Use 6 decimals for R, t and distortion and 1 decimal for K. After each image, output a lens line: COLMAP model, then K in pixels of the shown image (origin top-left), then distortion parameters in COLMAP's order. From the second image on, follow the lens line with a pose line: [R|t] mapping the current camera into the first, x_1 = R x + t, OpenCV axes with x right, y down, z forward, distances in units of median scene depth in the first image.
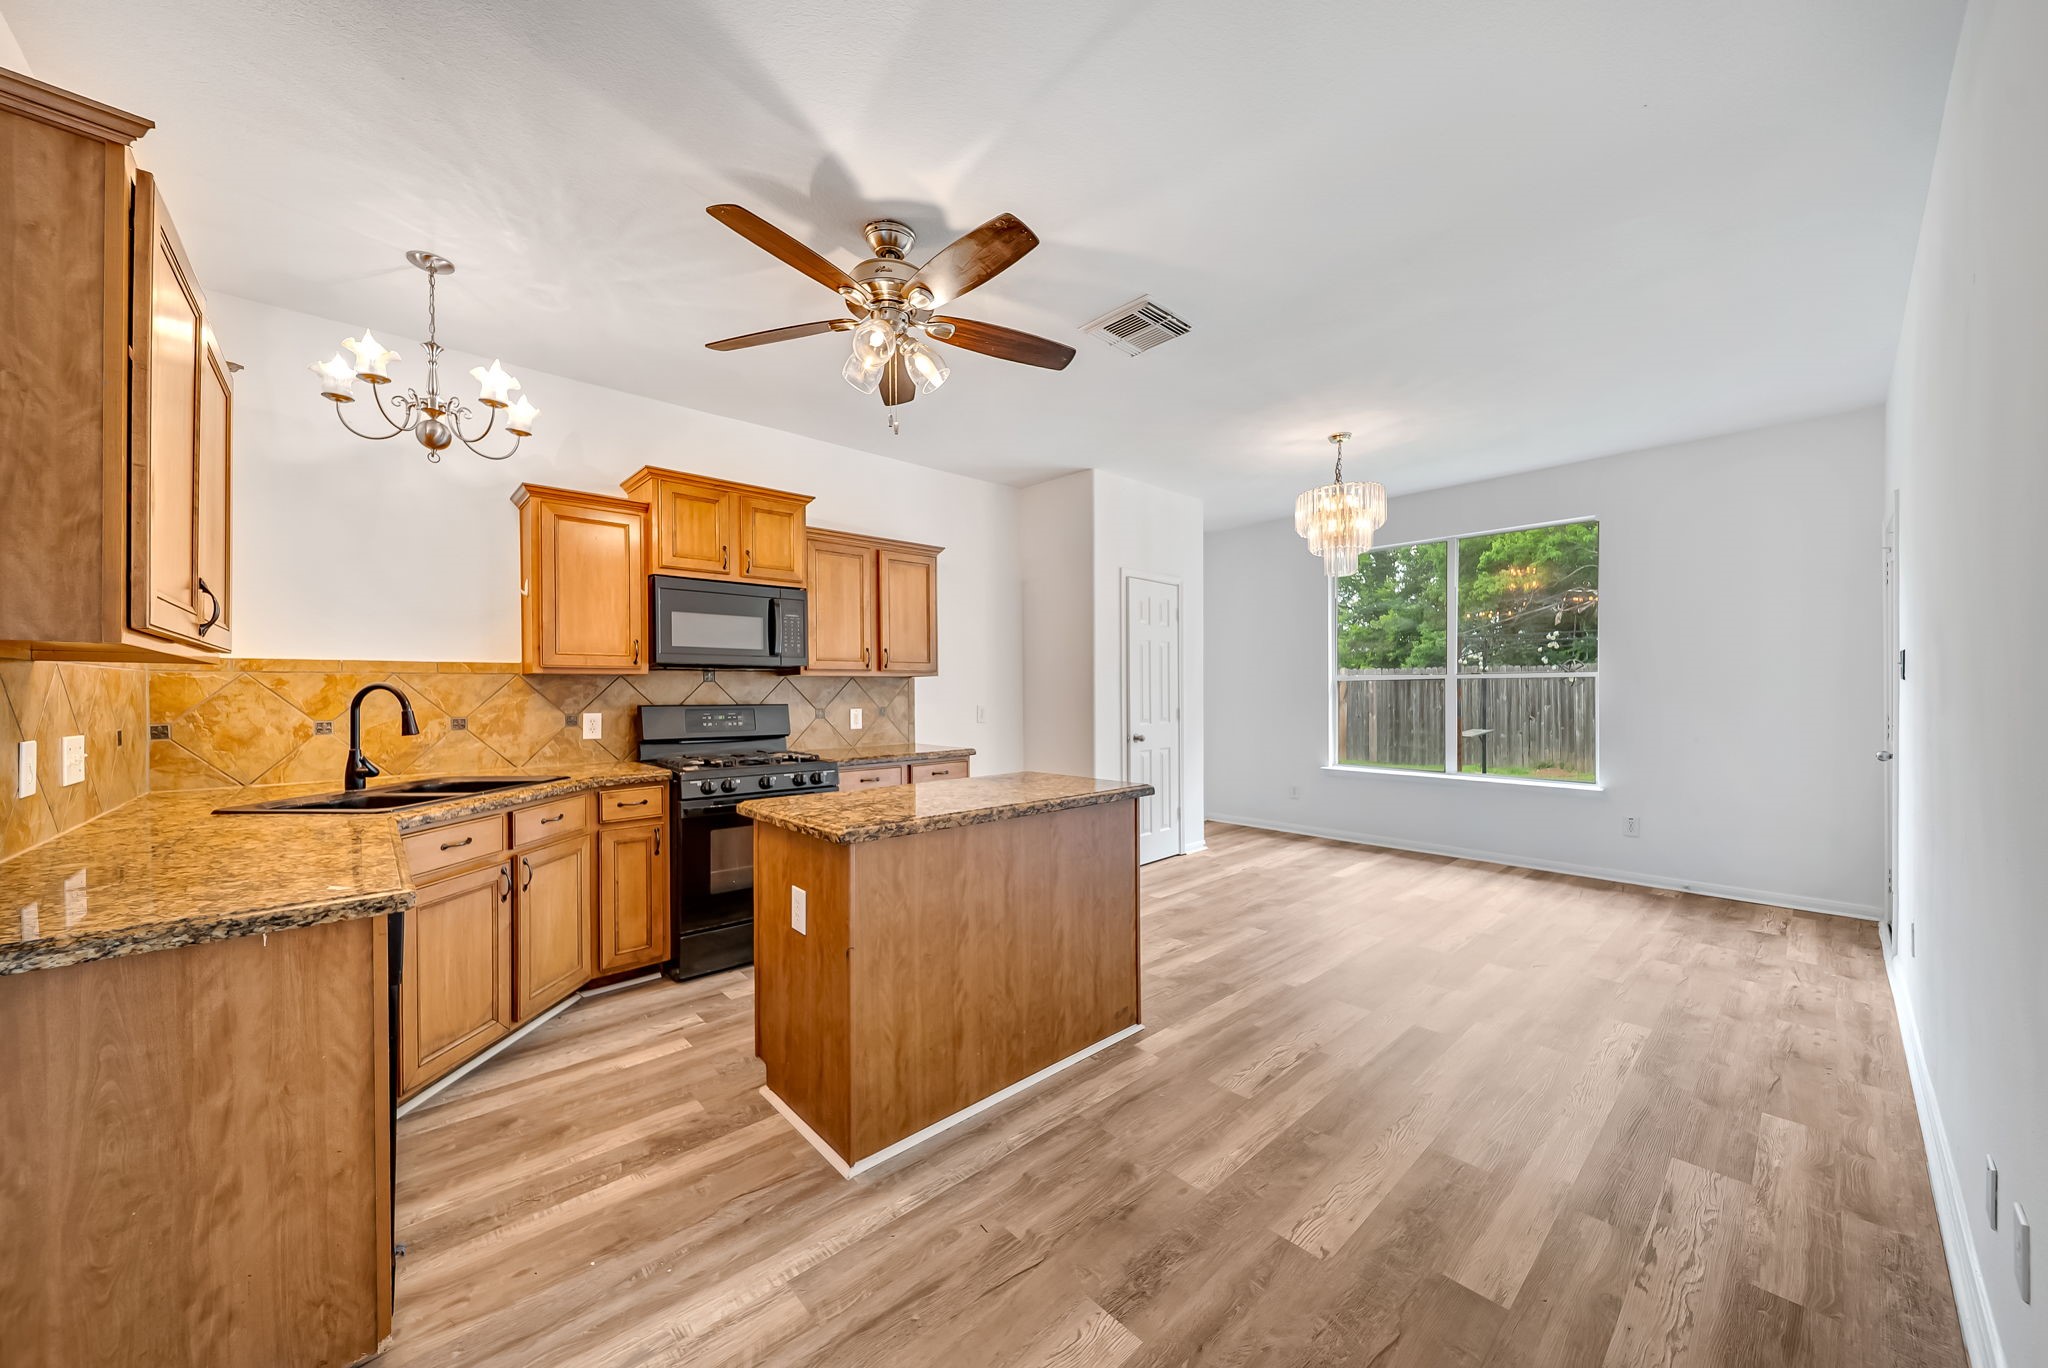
lens RADIAL K [[727.1, 0, 1008.9], [0, 727.1, 694.2], [0, 0, 1]] dist [0.005081, -0.000210]
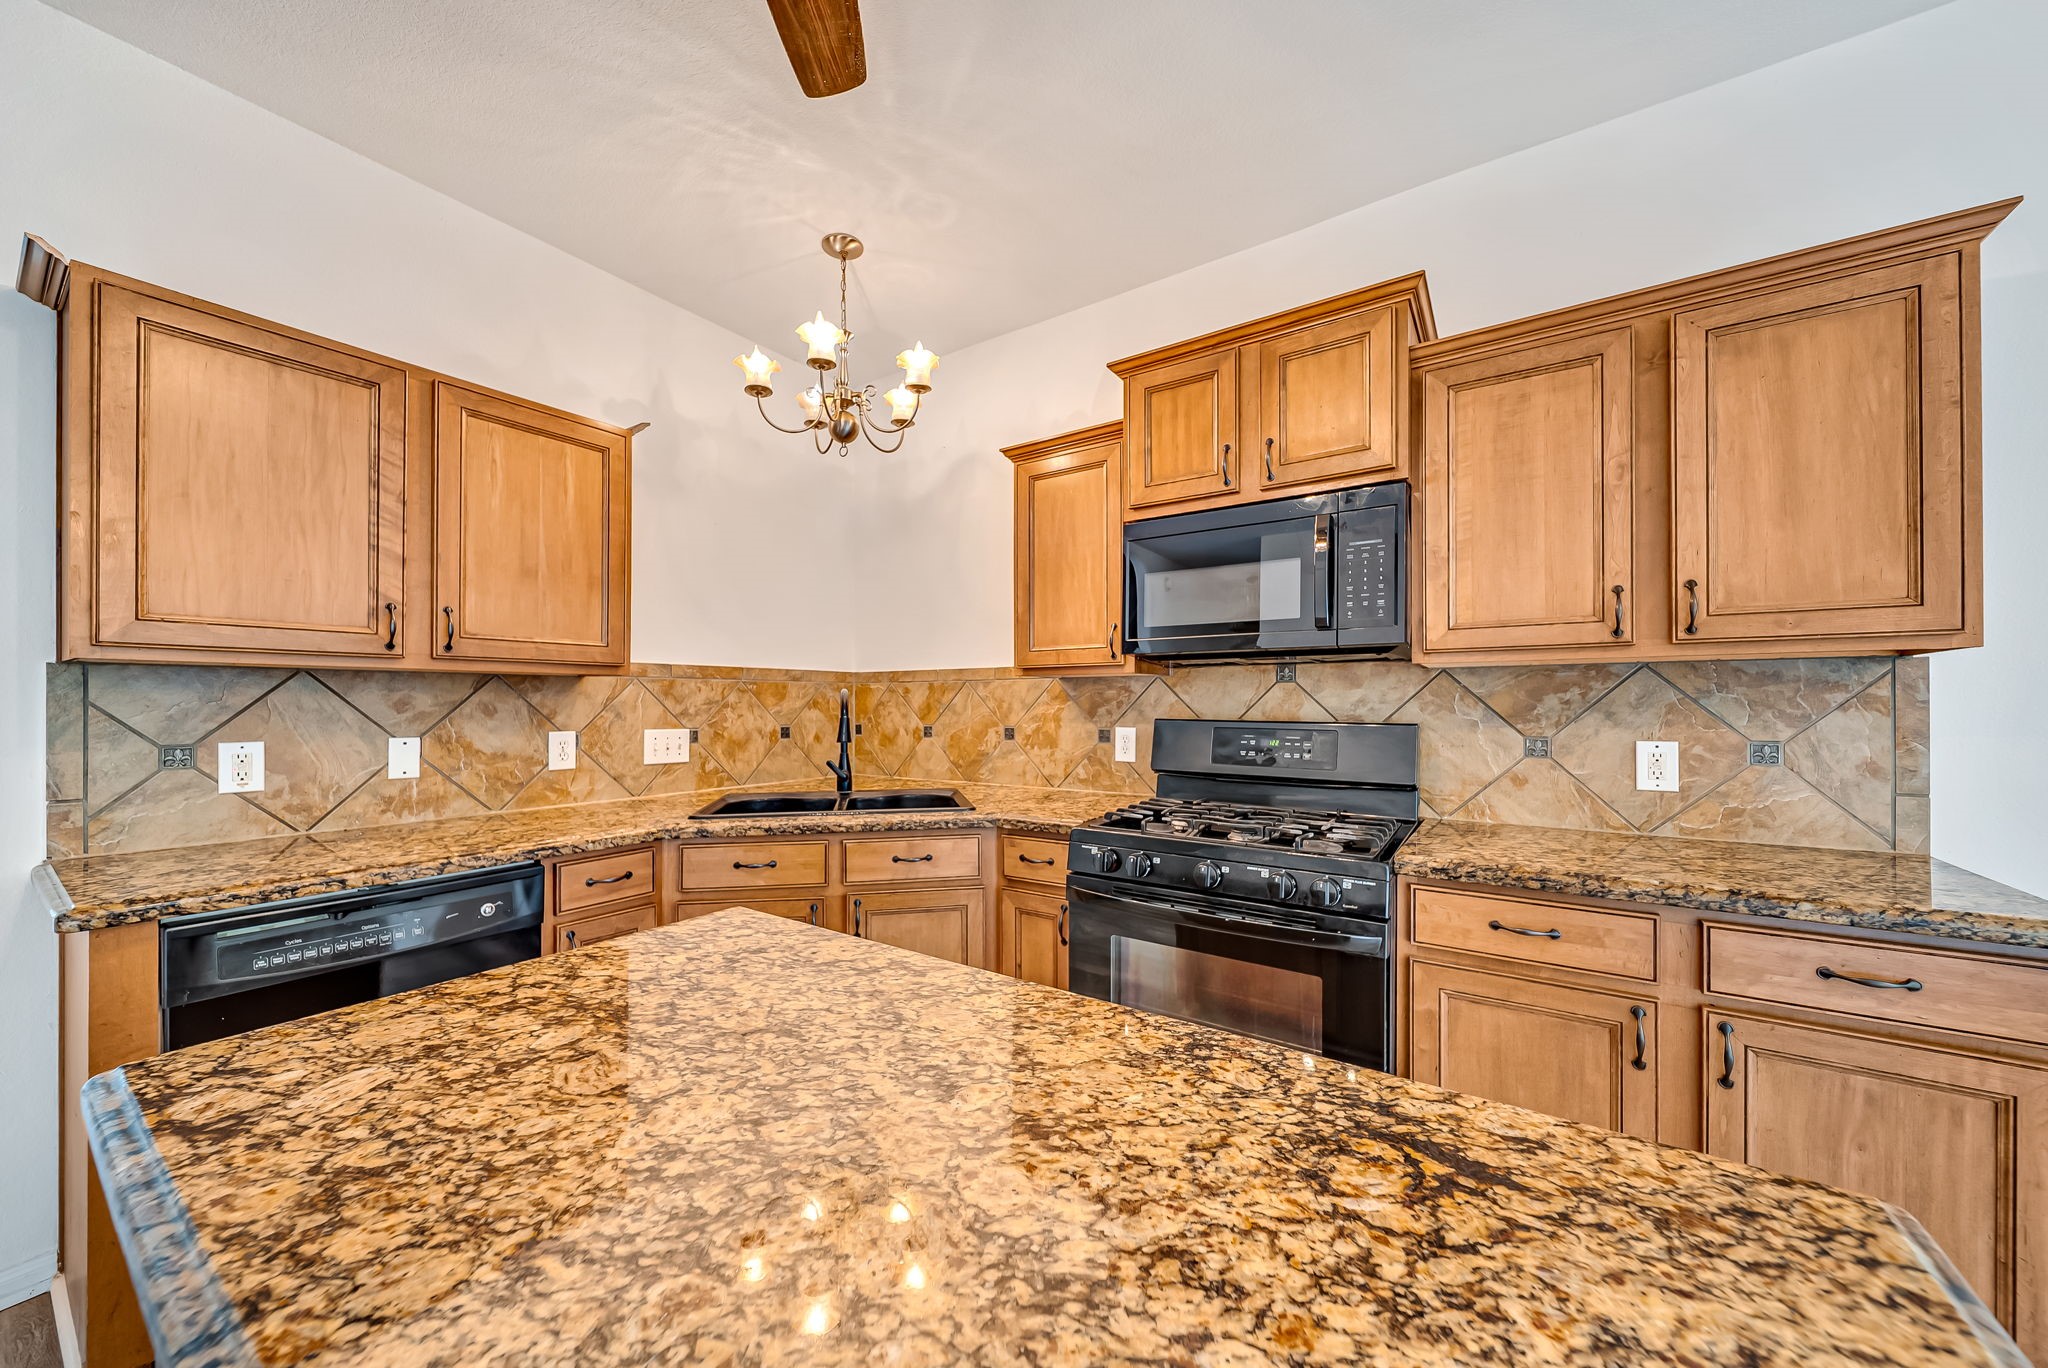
lens RADIAL K [[727.1, 0, 1019.0], [0, 727.1, 698.9], [0, 0, 1]] dist [0.005081, -0.000210]
pose [[0.234673, -0.001516, -0.972073, 0.138723], [-0.005395, 0.999981, -0.002862, -0.000454], [0.972059, 0.005916, 0.234660, 0.761682]]
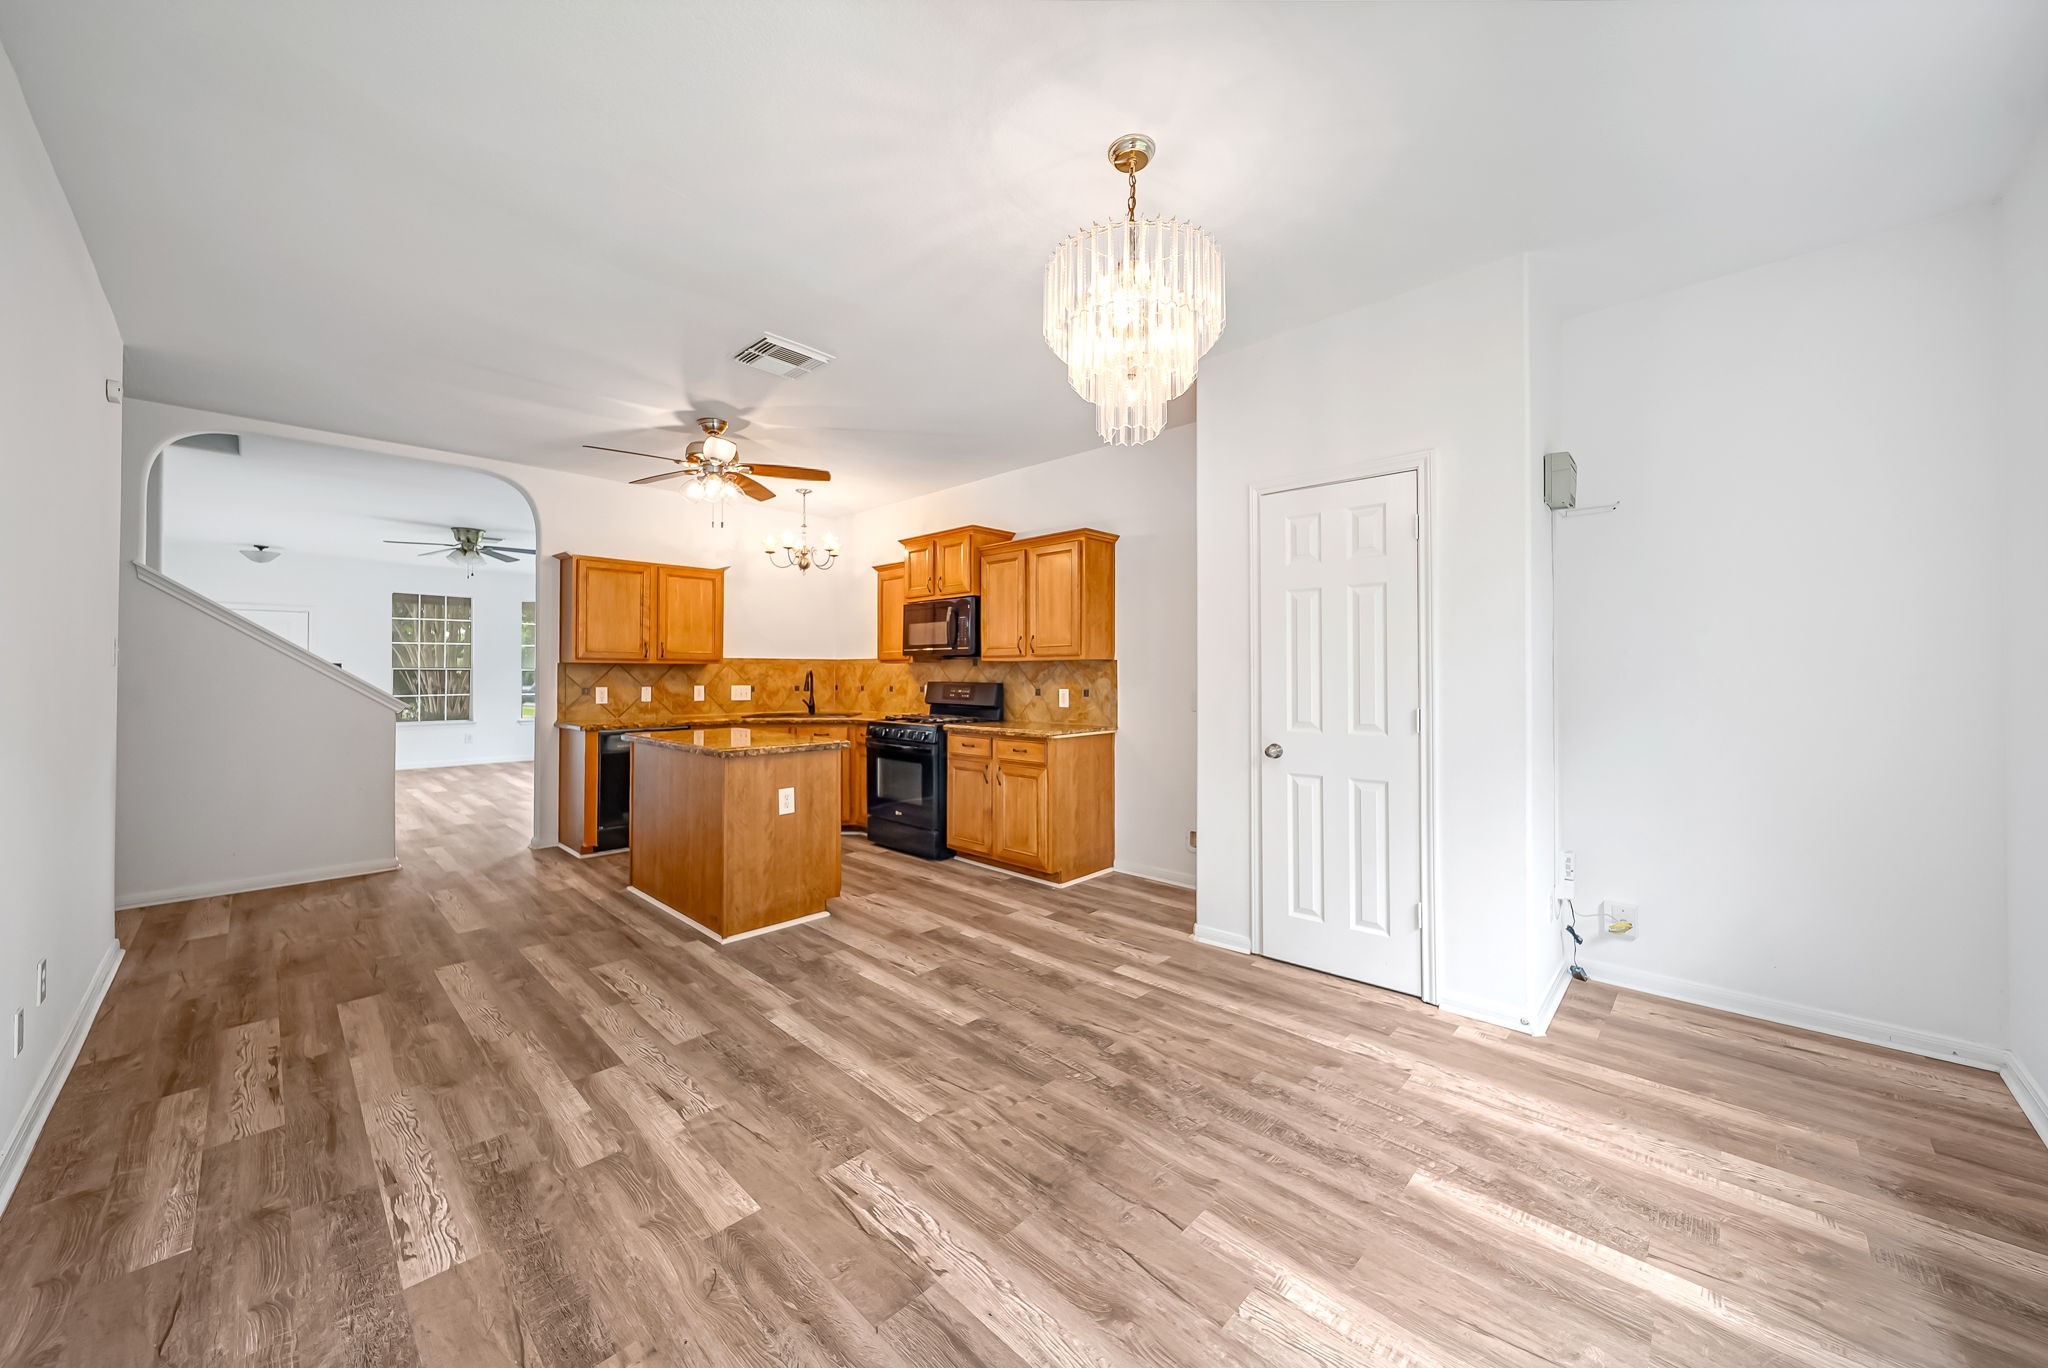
lens RADIAL K [[727.1, 0, 1039.4], [0, 727.1, 660.5], [0, 0, 1]] dist [0.005081, -0.000210]
pose [[0.089475, -0.014392, -0.995885, 1.222027], [-0.005876, 0.999871, -0.014978, -0.008902], [0.995972, 0.007192, 0.089379, 1.175781]]
